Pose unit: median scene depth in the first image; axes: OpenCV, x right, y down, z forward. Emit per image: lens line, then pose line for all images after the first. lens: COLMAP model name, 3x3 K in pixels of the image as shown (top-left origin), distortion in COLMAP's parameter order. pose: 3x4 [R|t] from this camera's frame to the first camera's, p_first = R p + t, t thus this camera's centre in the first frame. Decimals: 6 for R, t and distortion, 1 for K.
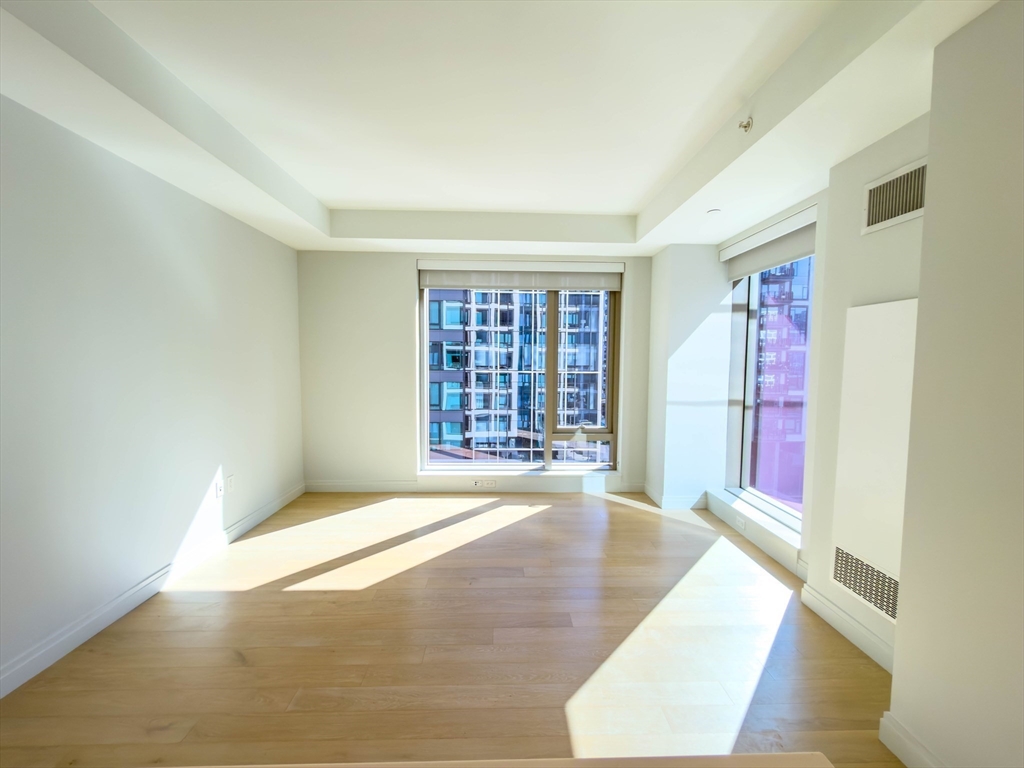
lens RADIAL K [[416.1, 0, 525.2], [0, 416.1, 397.8], [0, 0, 1]] dist [0.000044, 0.000448]
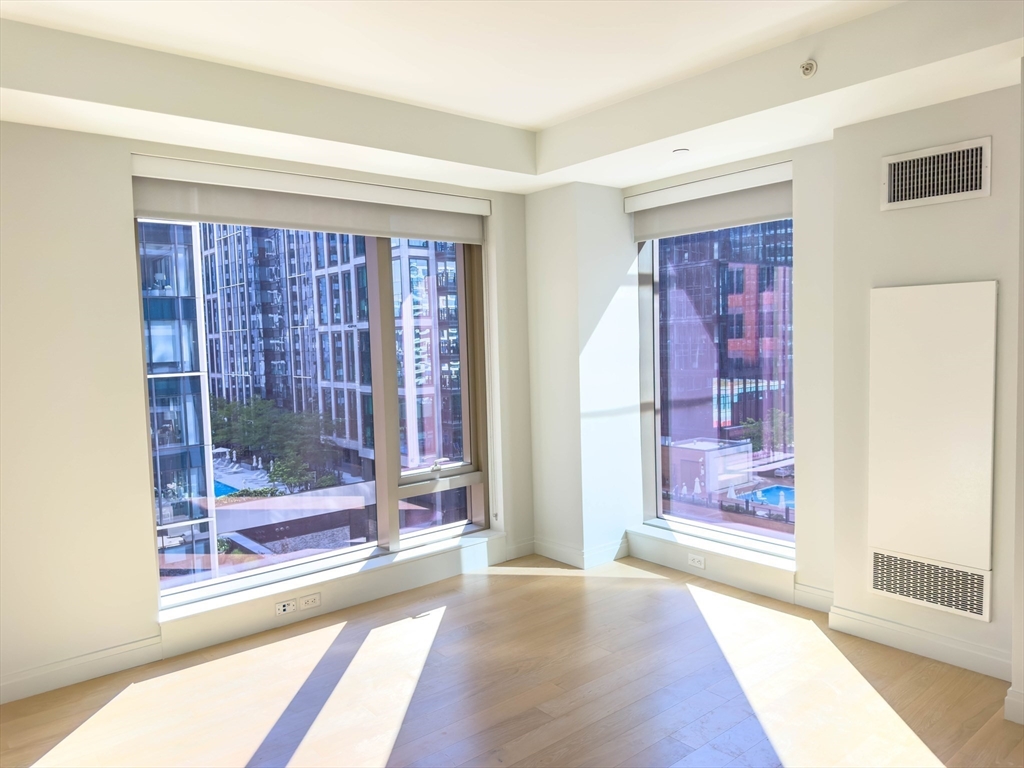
lens RADIAL K [[713.4, 0, 525.6], [0, 713.4, 410.1], [0, 0, 1]] dist [0.036189, -0.028274]
pose [[0.786922, -0.092912, 0.610017, -0.431243], [0.091833, 0.995224, 0.033120, -0.040138], [-0.610180, 0.029957, 0.791696, 0.120709]]
